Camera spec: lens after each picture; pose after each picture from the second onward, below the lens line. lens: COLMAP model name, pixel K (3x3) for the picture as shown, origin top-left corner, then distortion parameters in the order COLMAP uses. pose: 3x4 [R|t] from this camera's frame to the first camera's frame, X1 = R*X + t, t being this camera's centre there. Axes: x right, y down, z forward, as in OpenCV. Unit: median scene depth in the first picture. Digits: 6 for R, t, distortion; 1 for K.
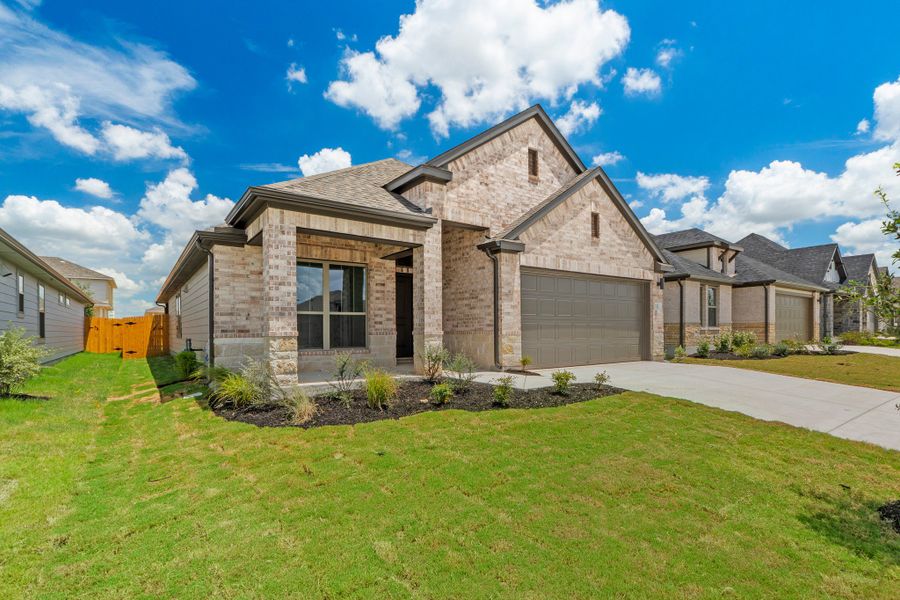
lens RADIAL K [[438.2, 0, 468.3], [0, 438.2, 321.5], [0, 0, 1]] dist [0.009370, -0.003419]
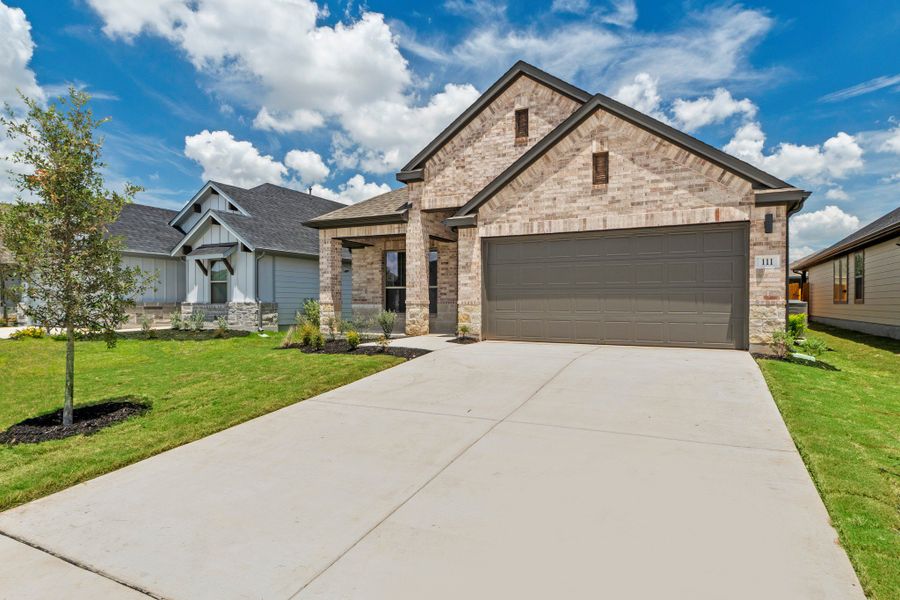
lens RADIAL K [[505.5, 0, 473.5], [0, 505.5, 302.4], [0, 0, 1]] dist [-0.010416, -0.009824]
pose [[0.454563, 0.006909, -0.890688, 1.072957], [0.013239, 0.999807, 0.014512, 0.006947], [0.890616, -0.018388, 0.454384, 0.405256]]
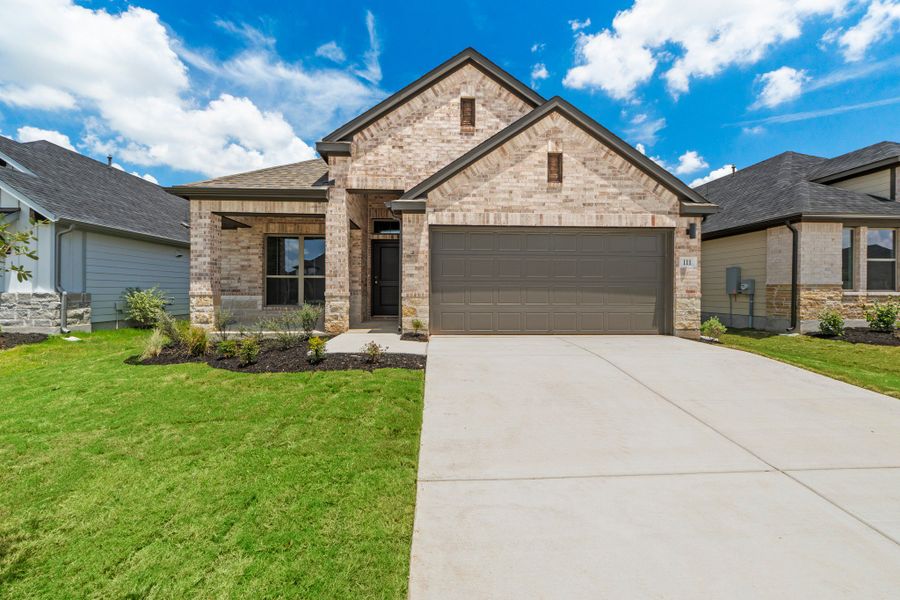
lens RADIAL K [[389.6, 0, 452.5], [0, 389.6, 286.2], [0, 0, 1]] dist [-0.010707, 0.001953]
pose [[0.826508, 0.003239, -0.562916, 0.585153], [0.001924, 0.999961, 0.008579, -0.001015], [0.562922, -0.008173, 0.826469, 0.298714]]
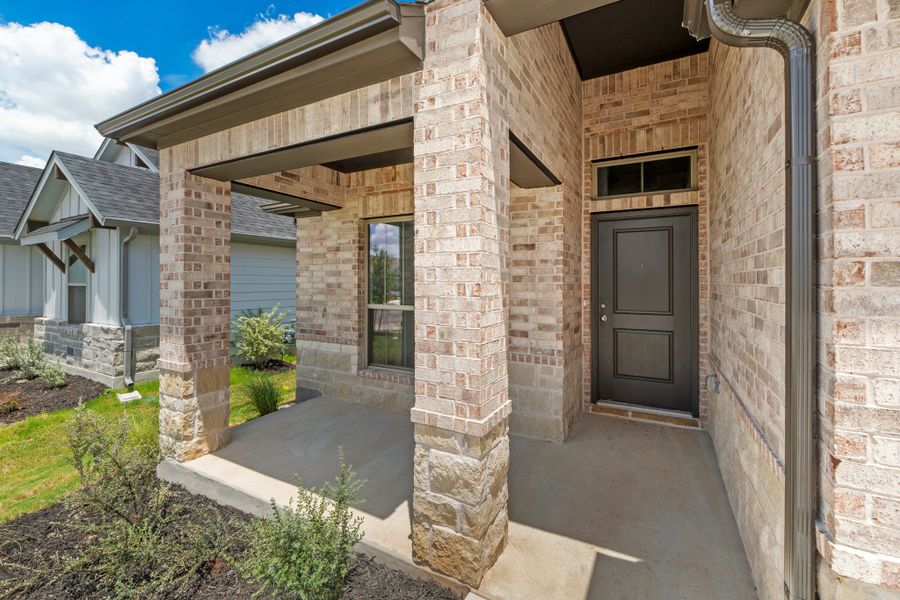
lens RADIAL K [[389.6, 0, 444.6], [0, 389.6, 280.2], [0, 0, 1]] dist [-0.010707, 0.001953]
pose [[0.399930, 0.006037, -0.916526, 0.121125], [0.014567, 0.999810, 0.012943, -0.055042], [0.916430, -0.018527, 0.399766, 0.743419]]
